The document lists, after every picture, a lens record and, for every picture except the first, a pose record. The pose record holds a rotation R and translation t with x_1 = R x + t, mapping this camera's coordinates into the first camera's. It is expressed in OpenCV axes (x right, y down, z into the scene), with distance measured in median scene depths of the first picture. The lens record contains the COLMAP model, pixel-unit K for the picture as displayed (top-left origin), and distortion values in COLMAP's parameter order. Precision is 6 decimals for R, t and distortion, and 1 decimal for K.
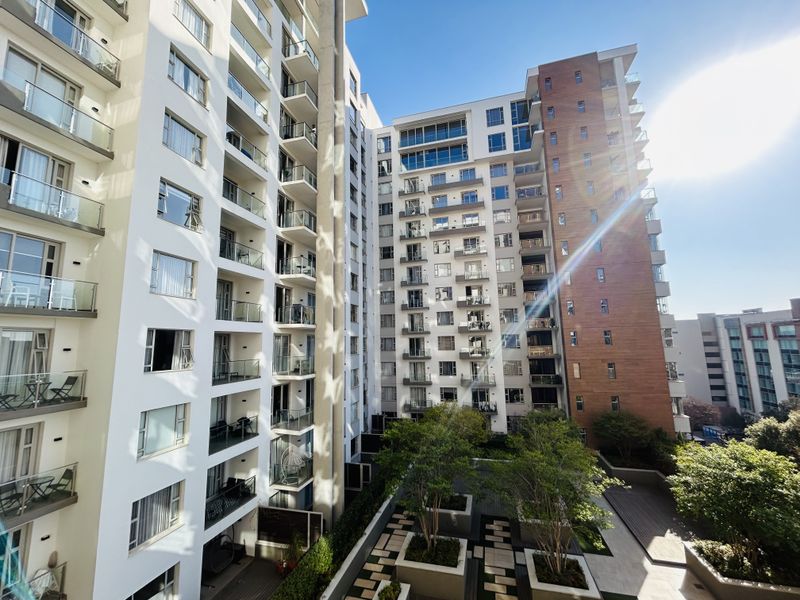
lens RADIAL K [[327.4, 0, 399.9], [0, 327.4, 294.6], [0, 0, 1]] dist [-0.003042, 0.001174]
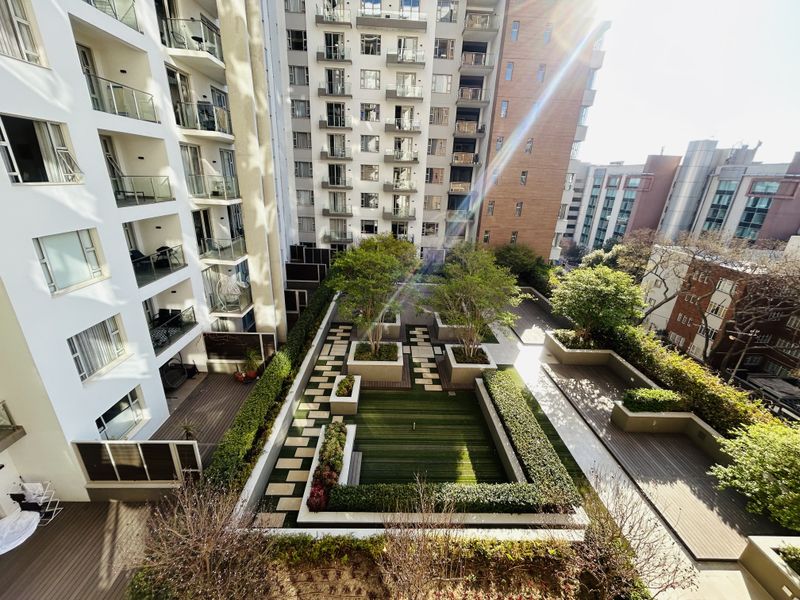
lens RADIAL K [[327.4, 0, 394.9], [0, 327.4, 297.8], [0, 0, 1]] dist [-0.003042, 0.001174]
pose [[0.954115, -0.041410, 0.296565, -0.152316], [-0.107963, 0.876207, 0.469686, 0.026626], [-0.279302, -0.480152, 0.831531, 0.059437]]
